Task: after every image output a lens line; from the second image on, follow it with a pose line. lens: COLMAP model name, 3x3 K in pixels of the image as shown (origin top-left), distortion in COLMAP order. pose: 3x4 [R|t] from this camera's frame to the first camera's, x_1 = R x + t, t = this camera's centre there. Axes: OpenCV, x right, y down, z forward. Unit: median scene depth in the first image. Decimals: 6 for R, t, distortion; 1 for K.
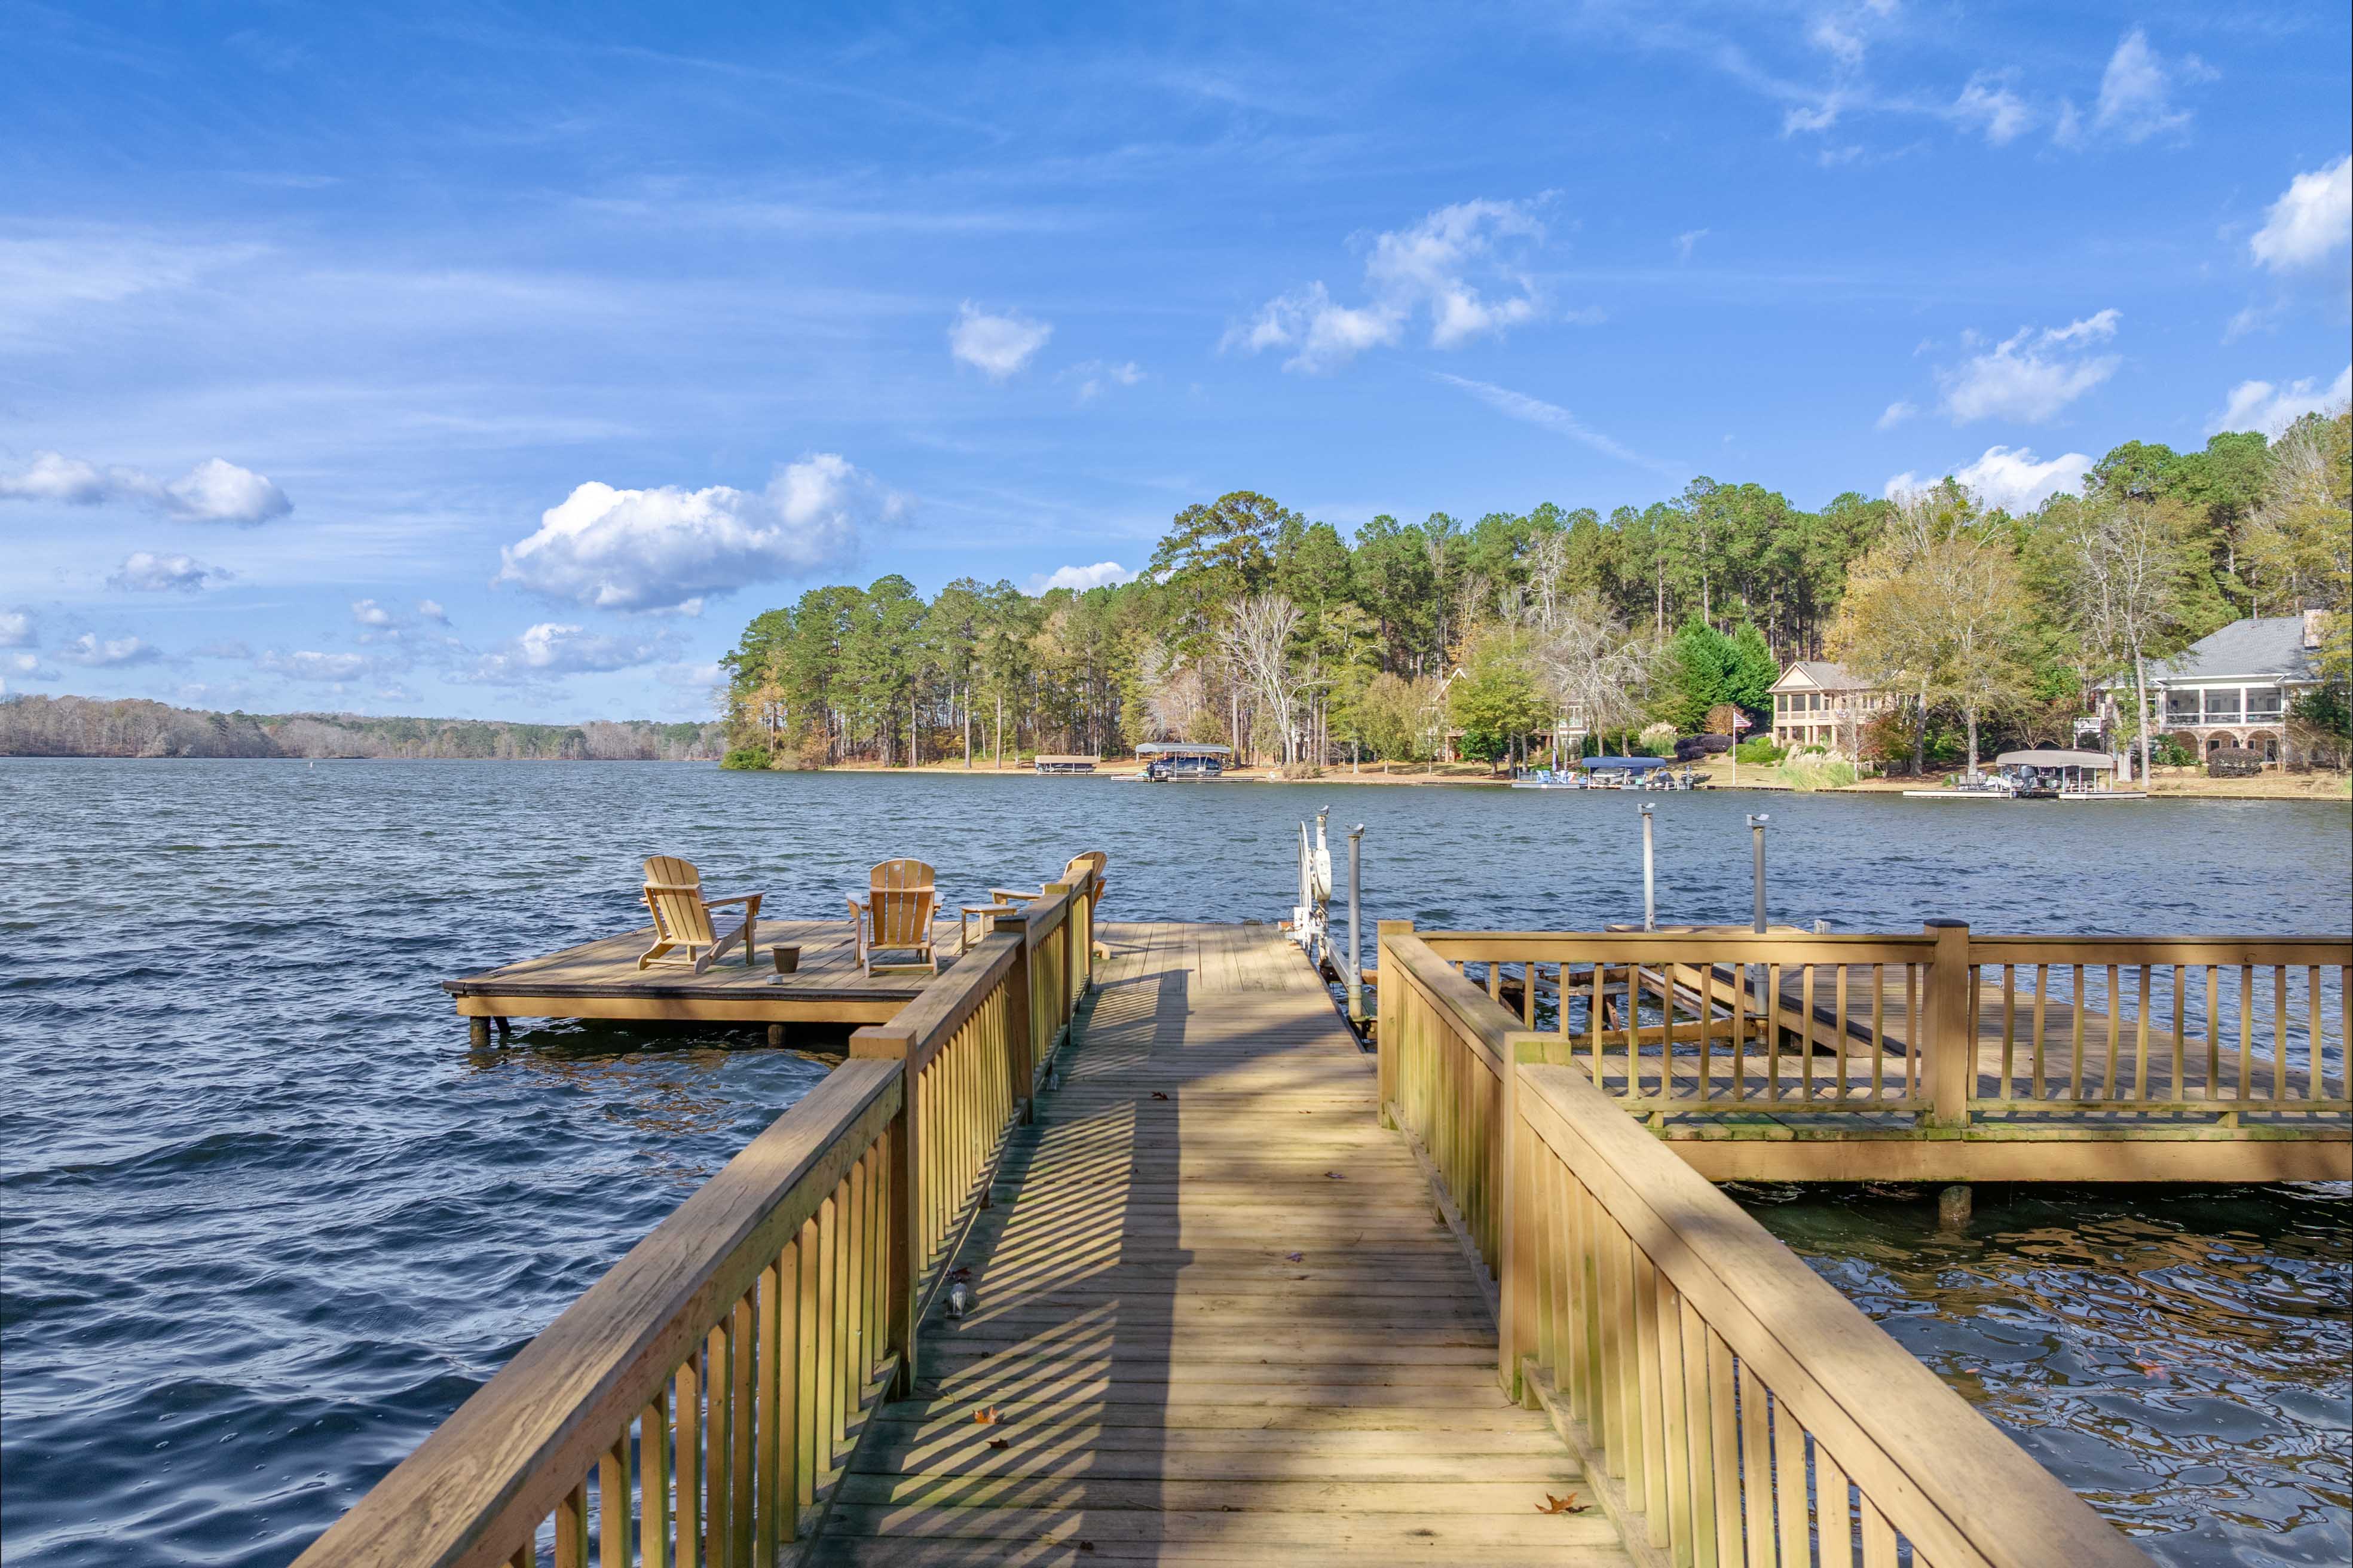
lens RADIAL K [[1668.7, 0, 1169.6], [0, 1668.7, 747.7], [0, 0, 1]] dist [-0.033223, -0.003700]
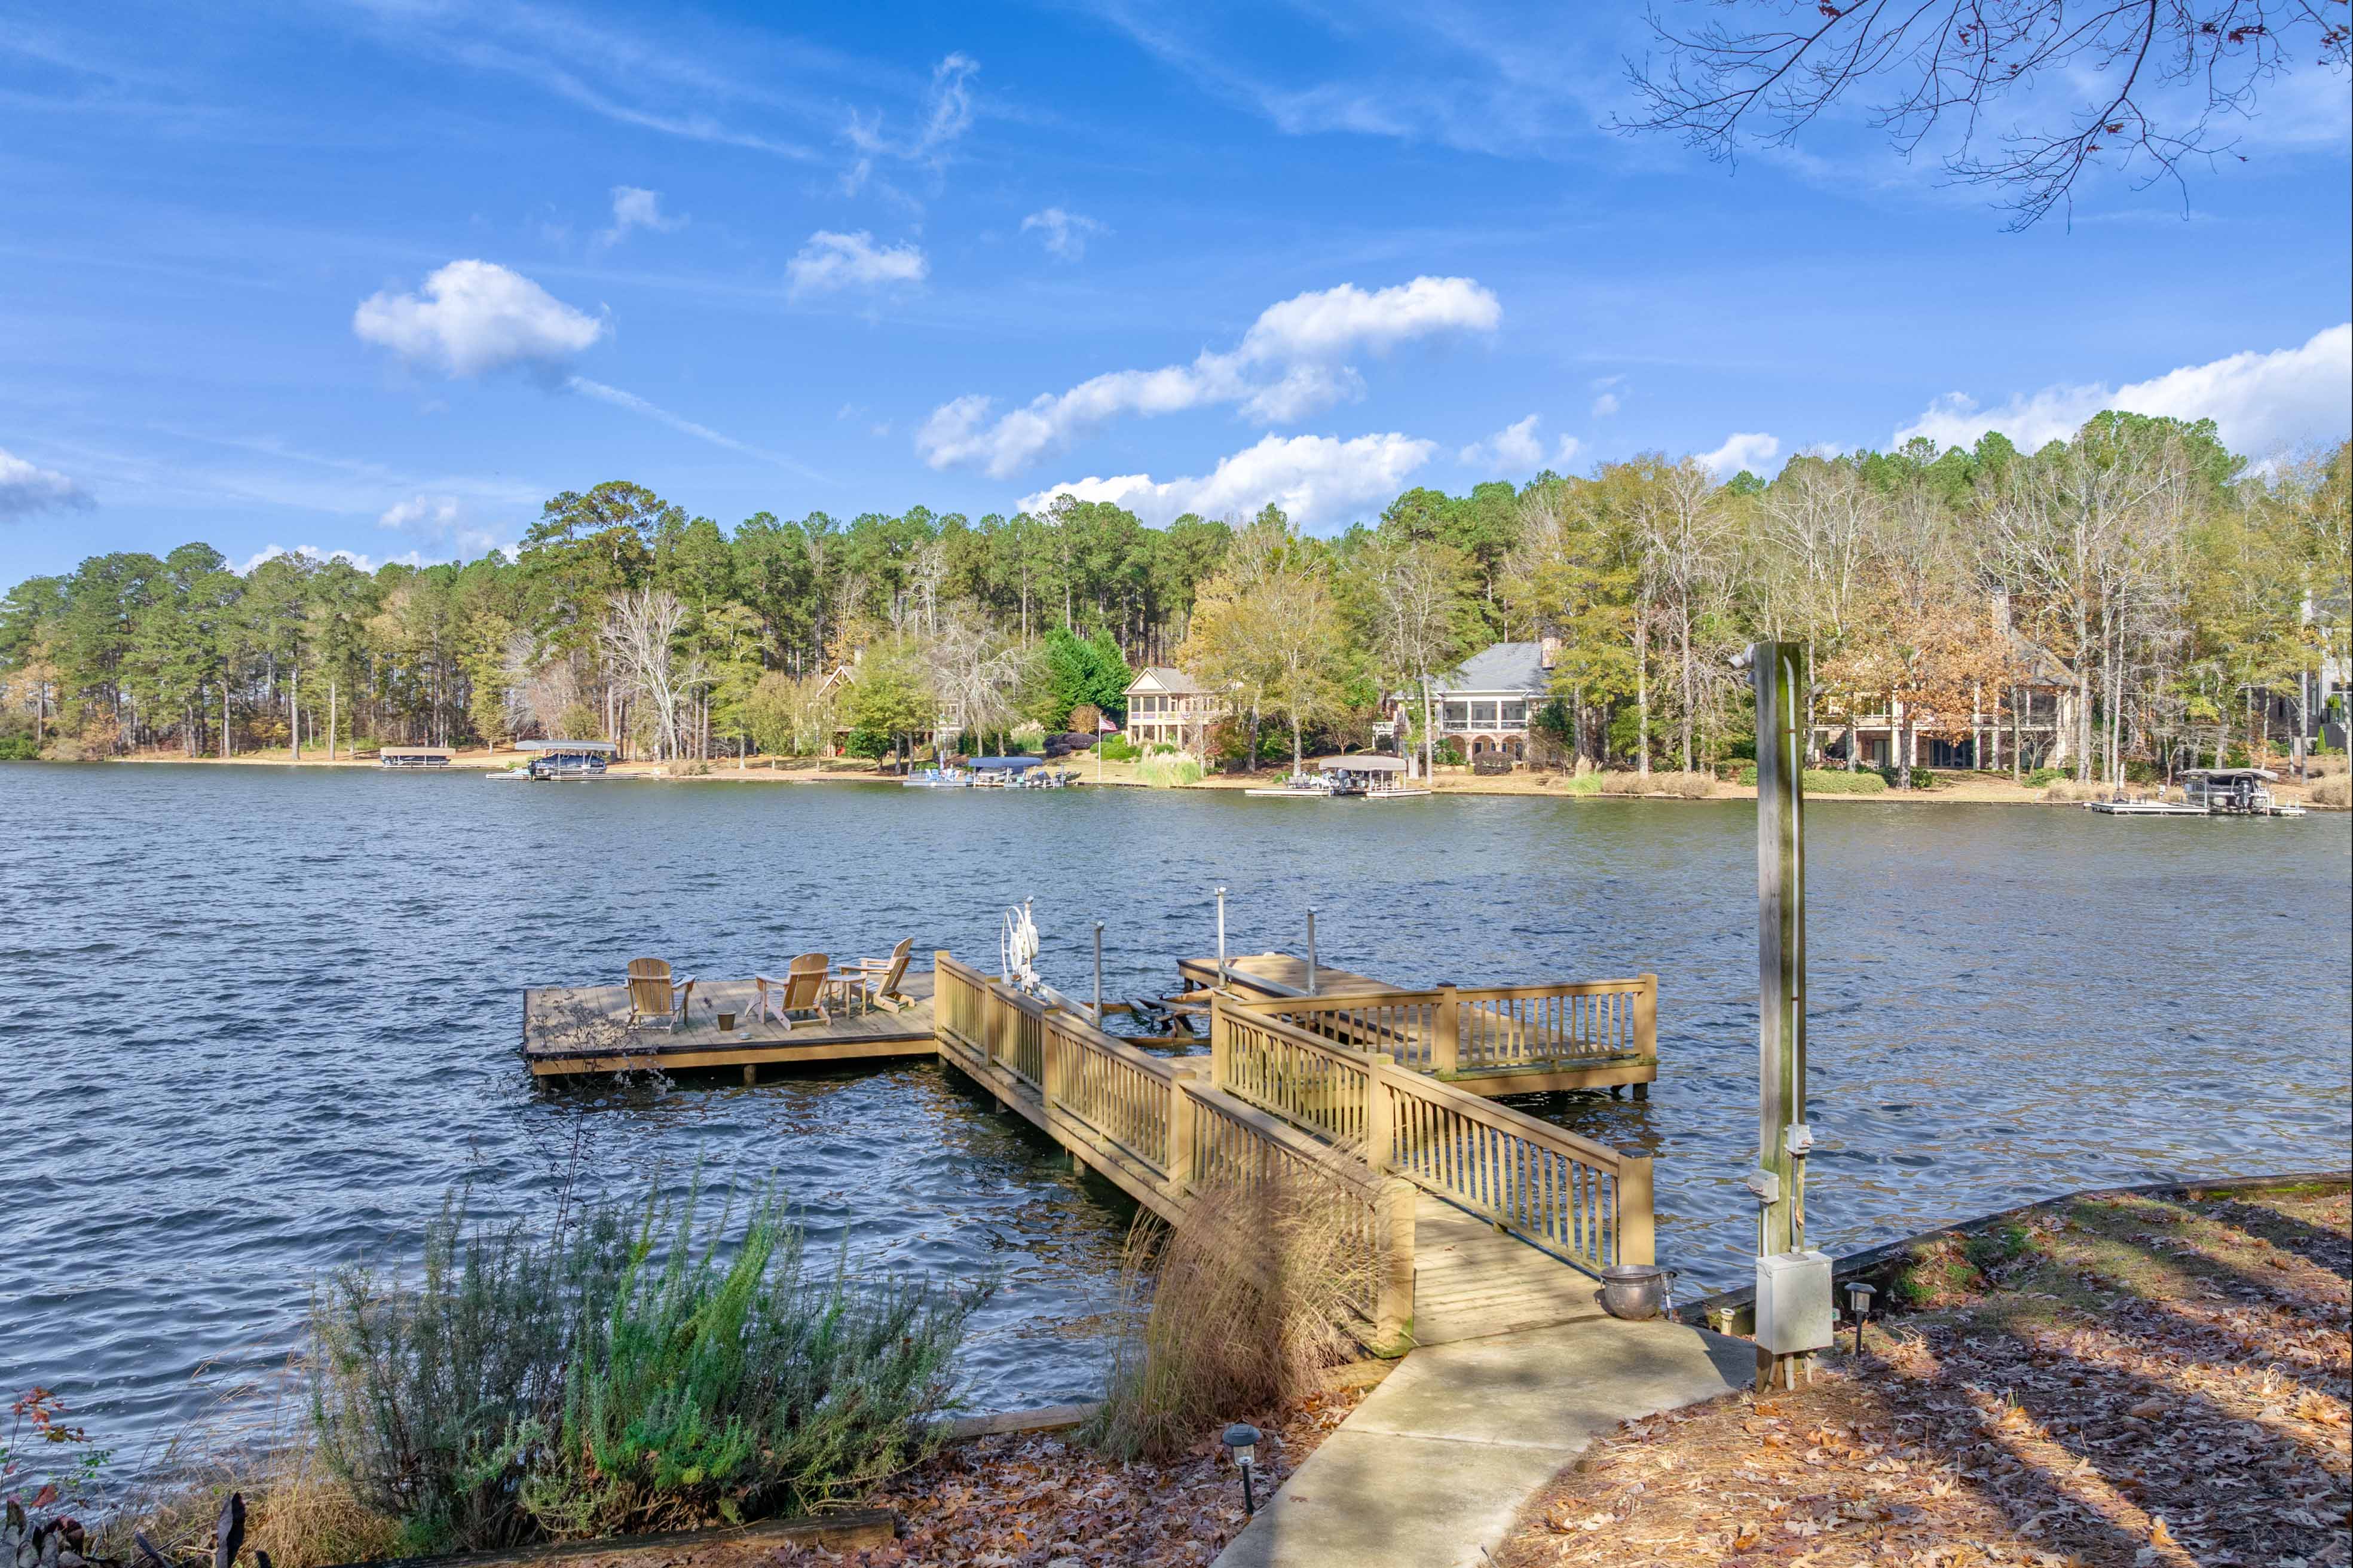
lens RADIAL K [[1660.3, 0, 1178.6], [0, 1660.3, 730.0], [0, 0, 1]] dist [-0.030866, -0.004344]
pose [[0.924267, 0.004260, 0.381722, -0.025214], [-0.004358, 0.999990, -0.000607, -0.008048], [-0.381721, -0.001102, 0.924277, -0.032927]]
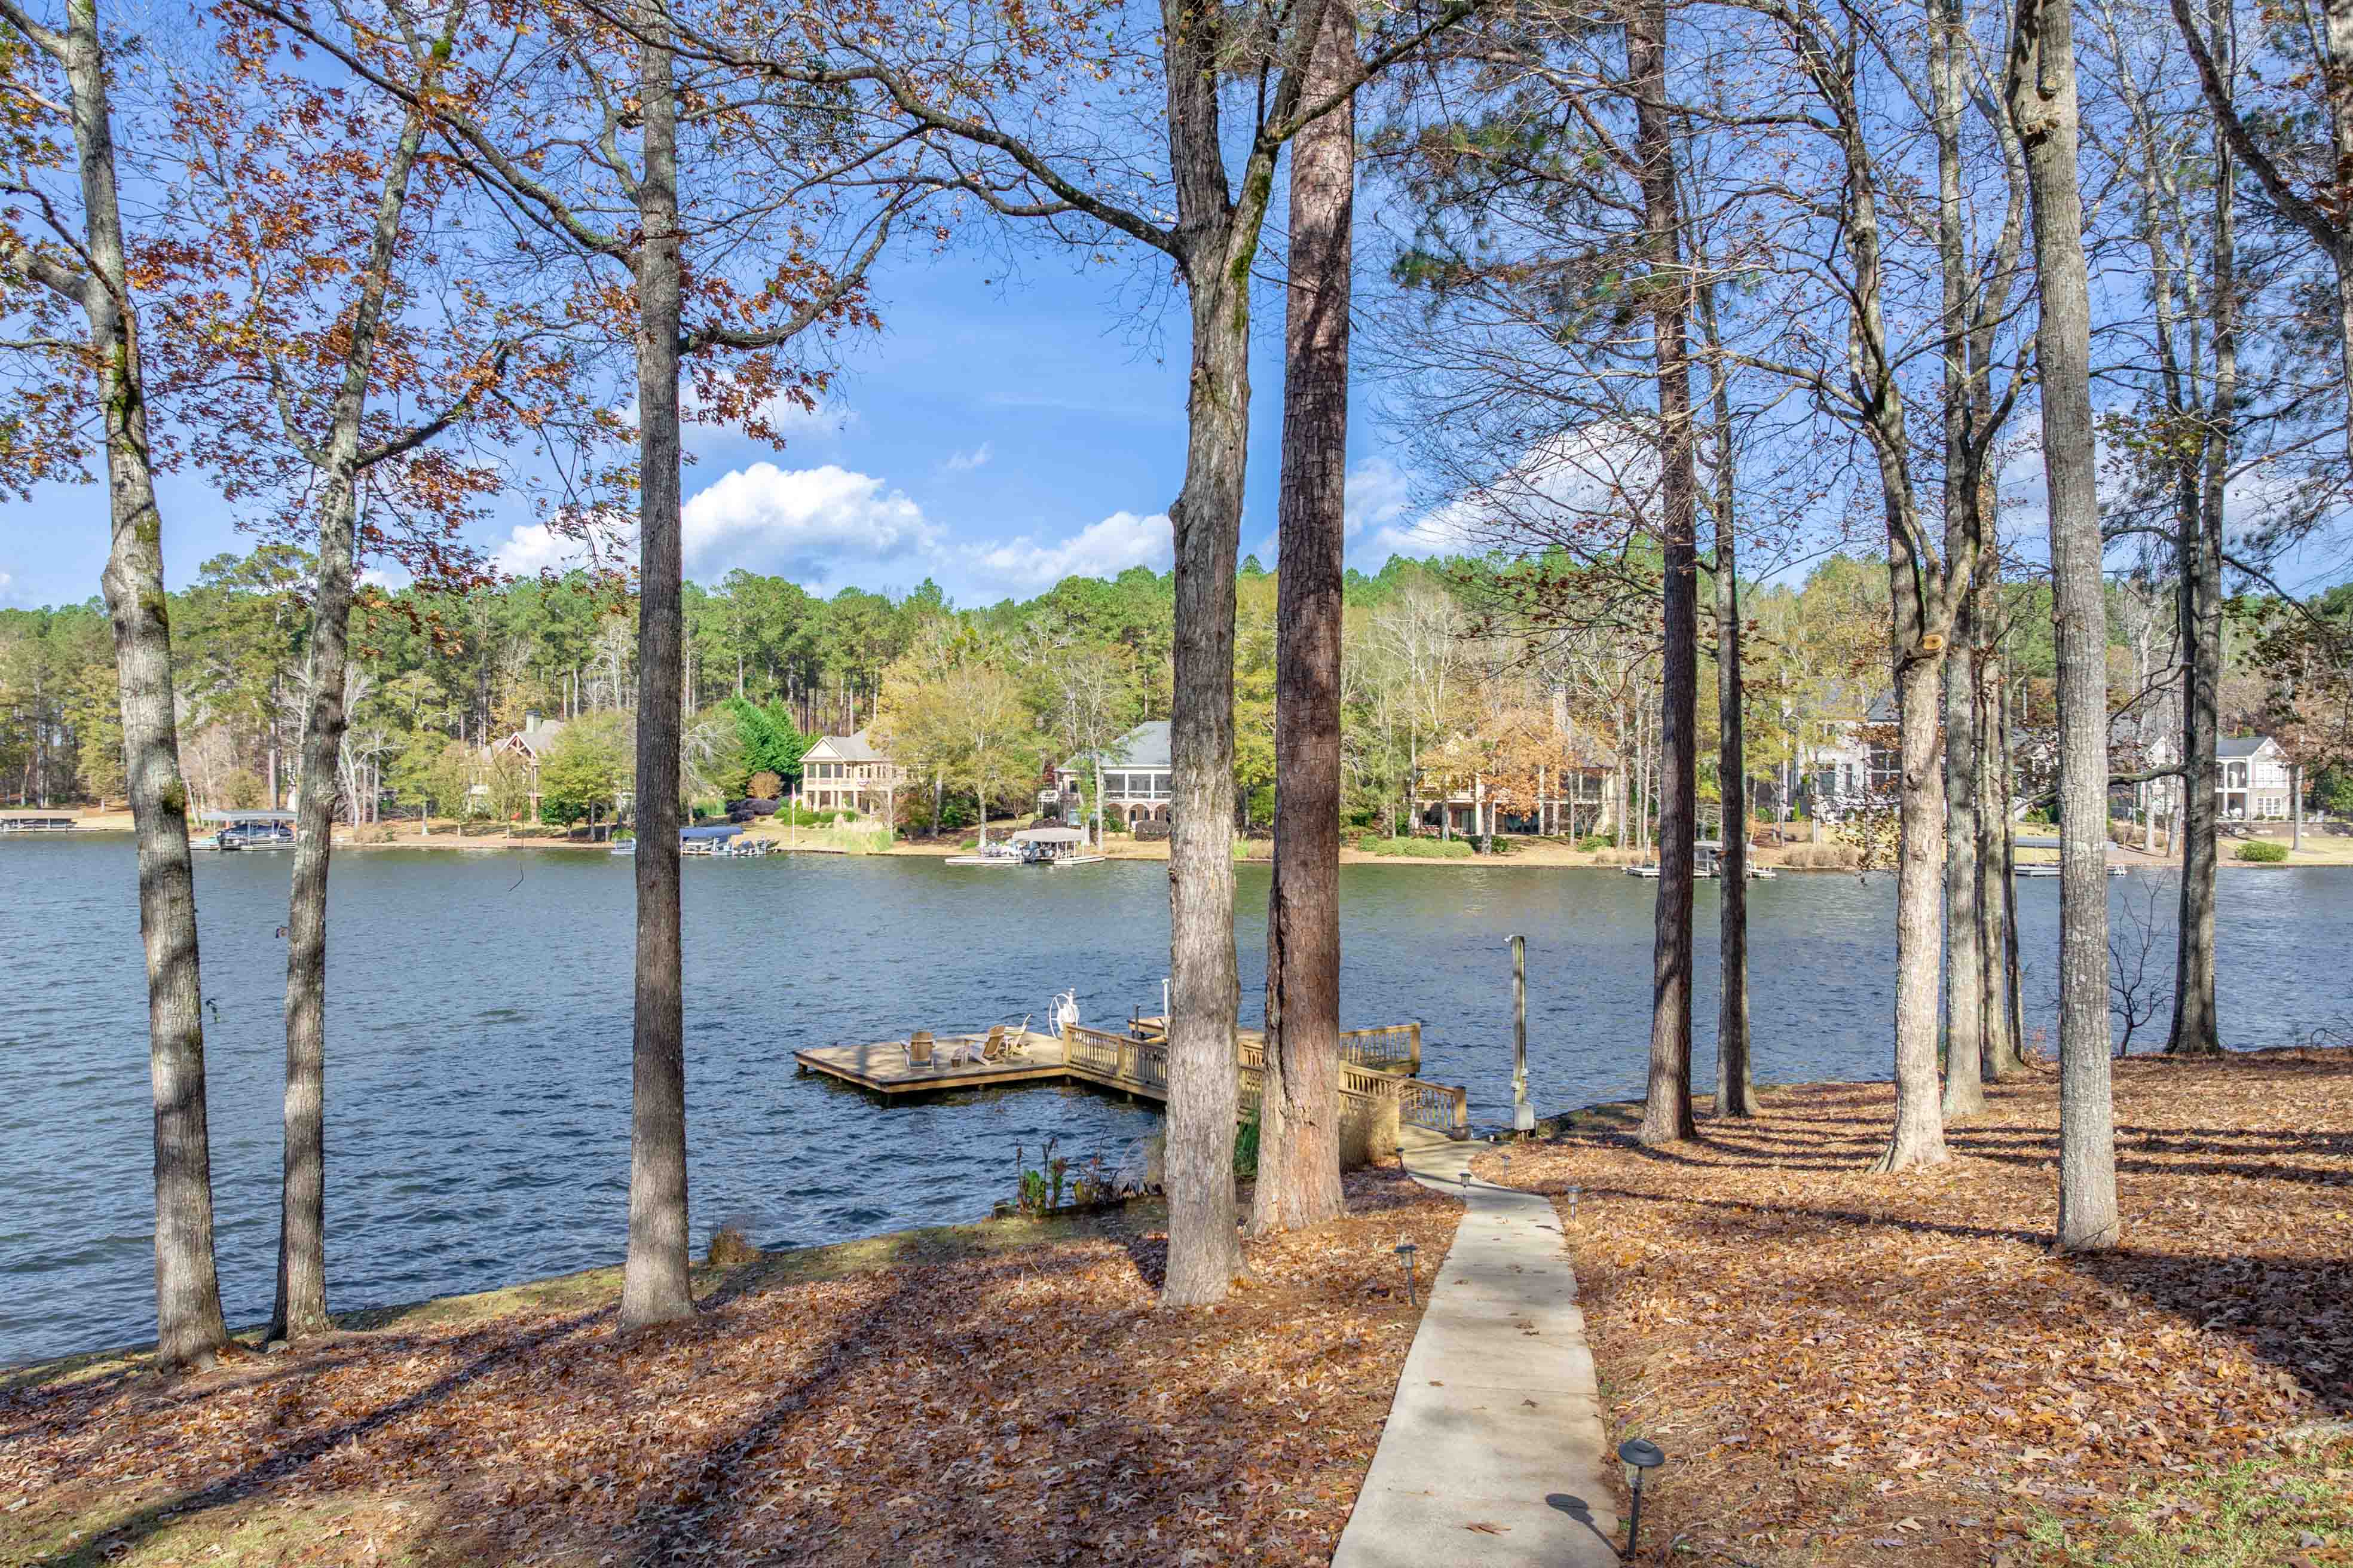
lens RADIAL K [[1639.9, 0, 1176.5], [0, 1639.9, 784.0], [0, 0, 1]] dist [-0.001677, -0.061272]
pose [[0.810210, 0.002051, 0.586136, -0.096285], [-0.006295, 0.999967, 0.005202, -0.022517], [-0.586106, -0.007904, 0.810196, -0.093087]]
